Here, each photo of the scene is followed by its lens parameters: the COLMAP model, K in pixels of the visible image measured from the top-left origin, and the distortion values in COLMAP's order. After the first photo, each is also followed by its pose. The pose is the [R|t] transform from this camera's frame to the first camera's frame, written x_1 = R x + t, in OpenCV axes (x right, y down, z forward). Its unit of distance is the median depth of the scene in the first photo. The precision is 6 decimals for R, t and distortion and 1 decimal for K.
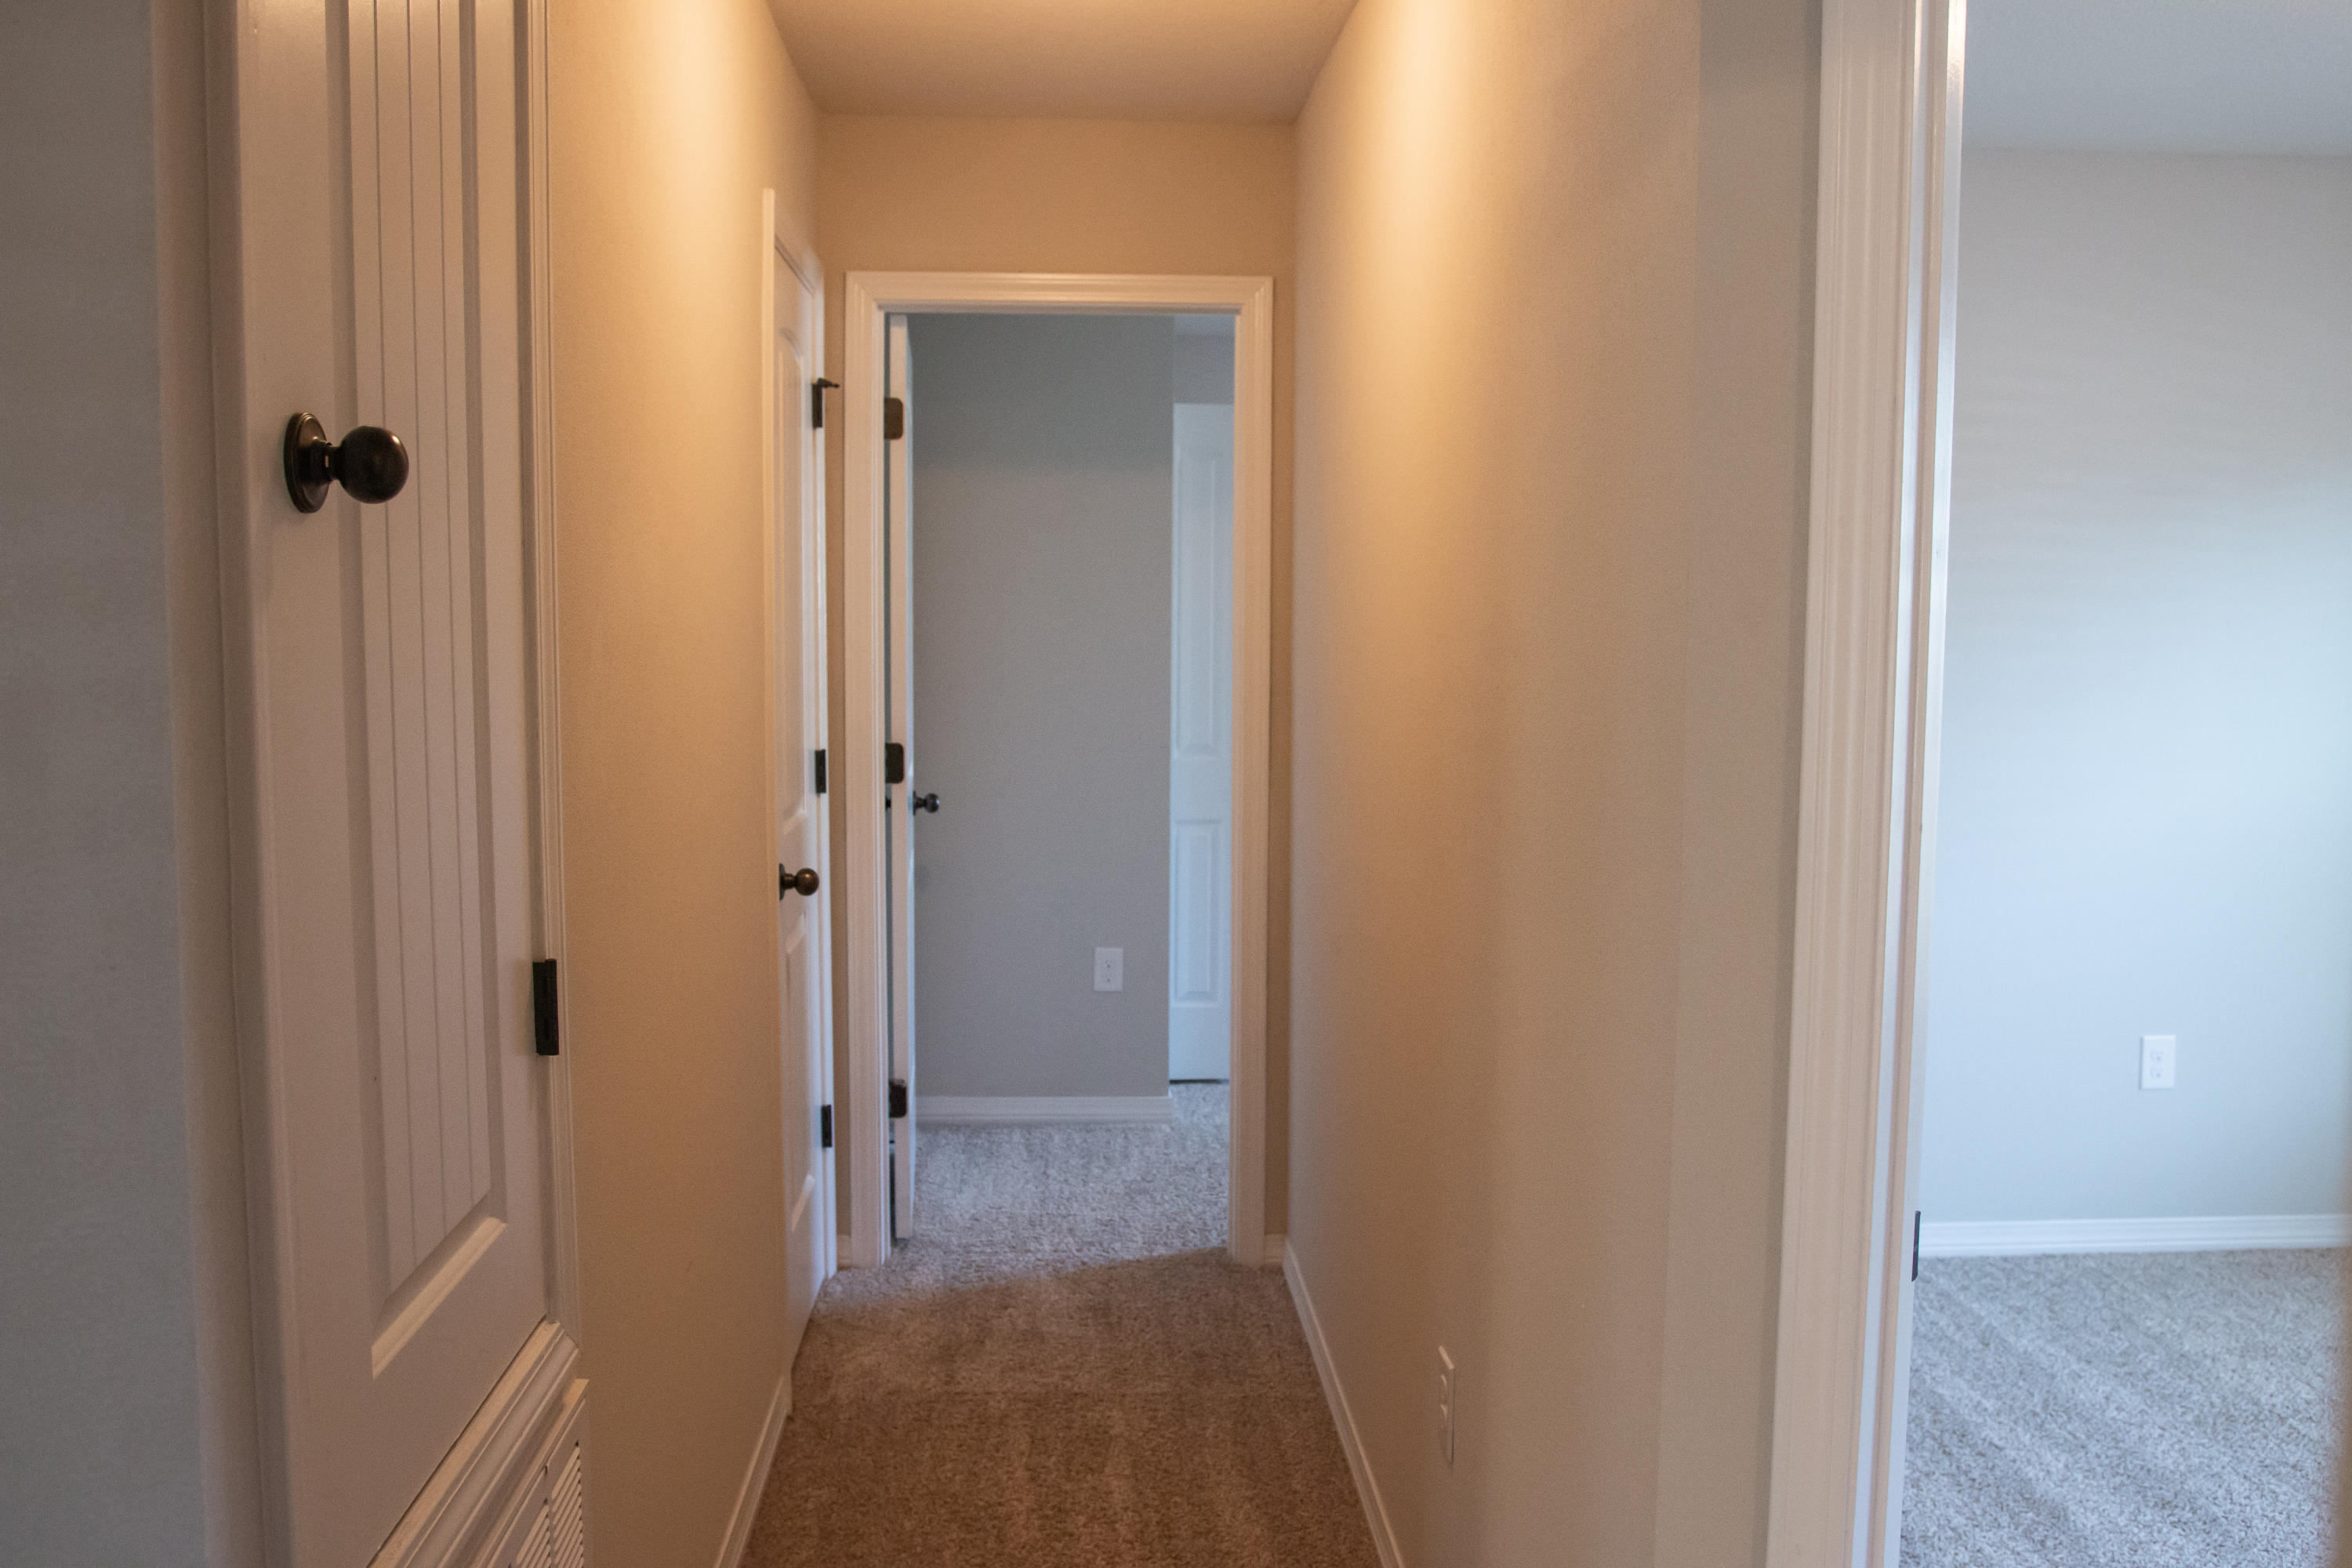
lens RADIAL K [[1920.4, 0, 1176.0], [0, 1920.4, 784.0], [0, 0, 1]] dist [-0.089259, 0.070590]
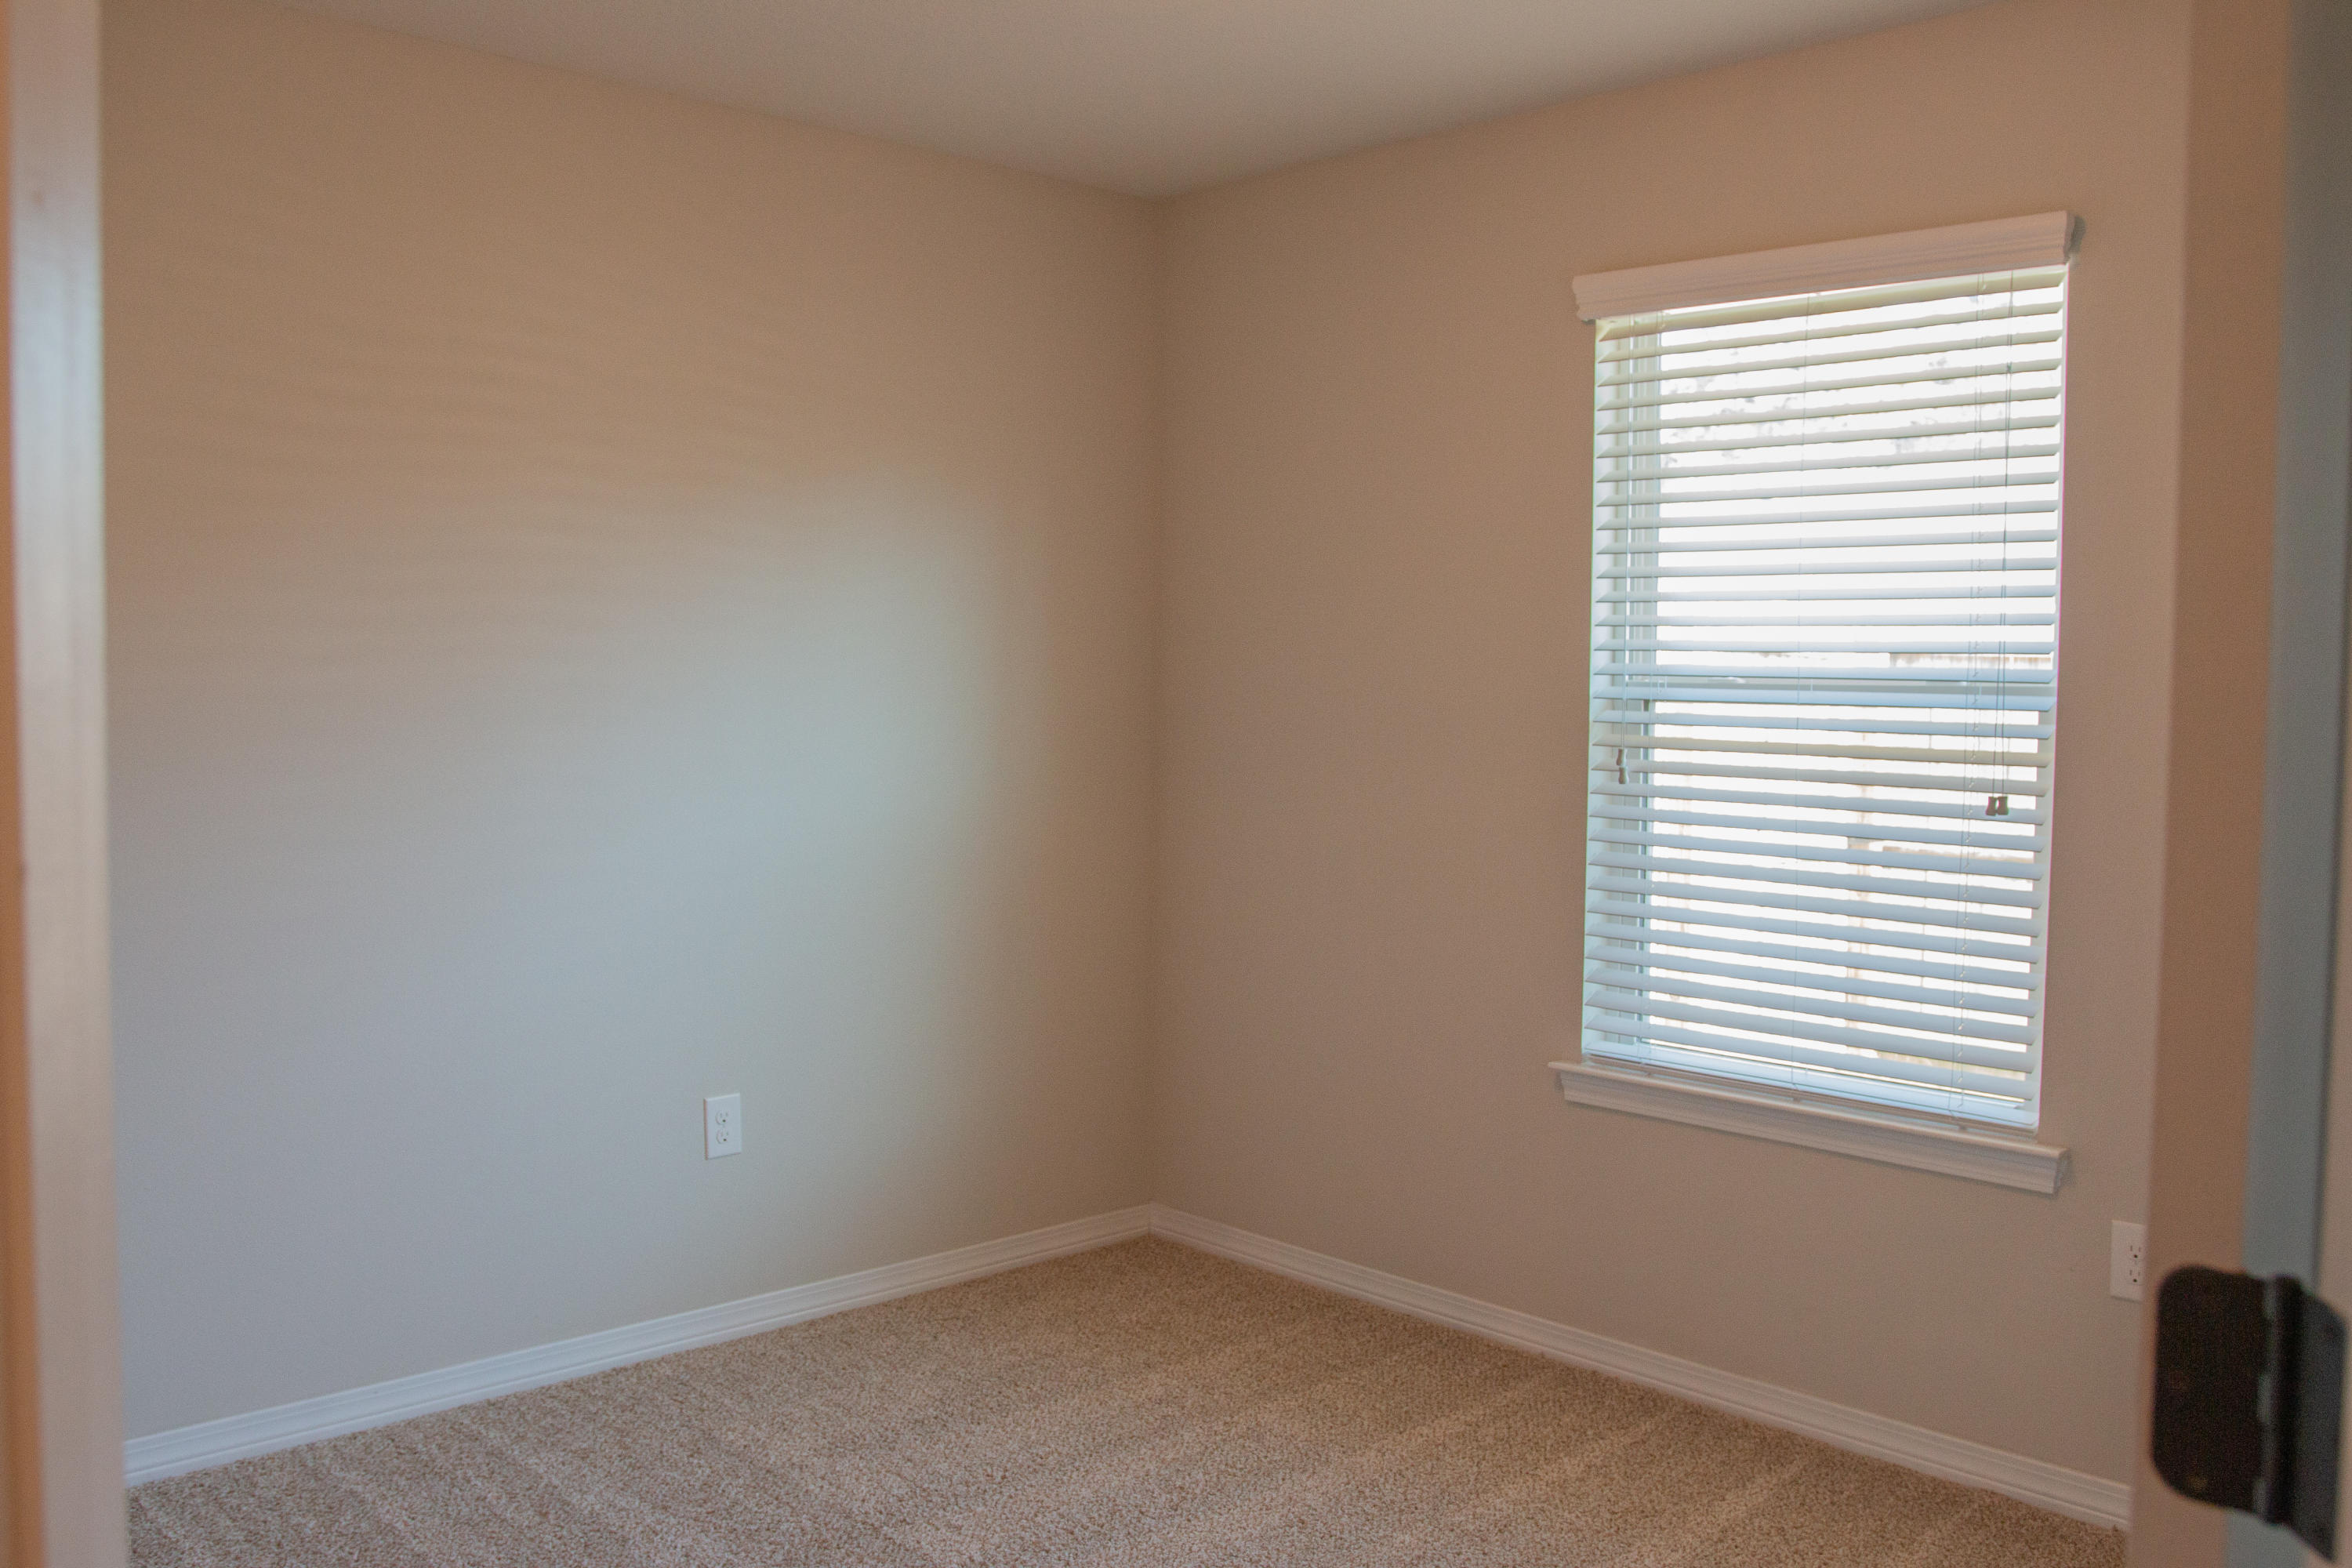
lens RADIAL K [[1920.4, 0, 1176.0], [0, 1920.4, 784.0], [0, 0, 1]] dist [-0.089259, 0.070590]
pose [[0.757893, -0.032398, 0.651574, 0.117579], [0.050315, 0.998694, -0.008867, 0.007982], [-0.650436, 0.039505, 0.758533, 0.198790]]
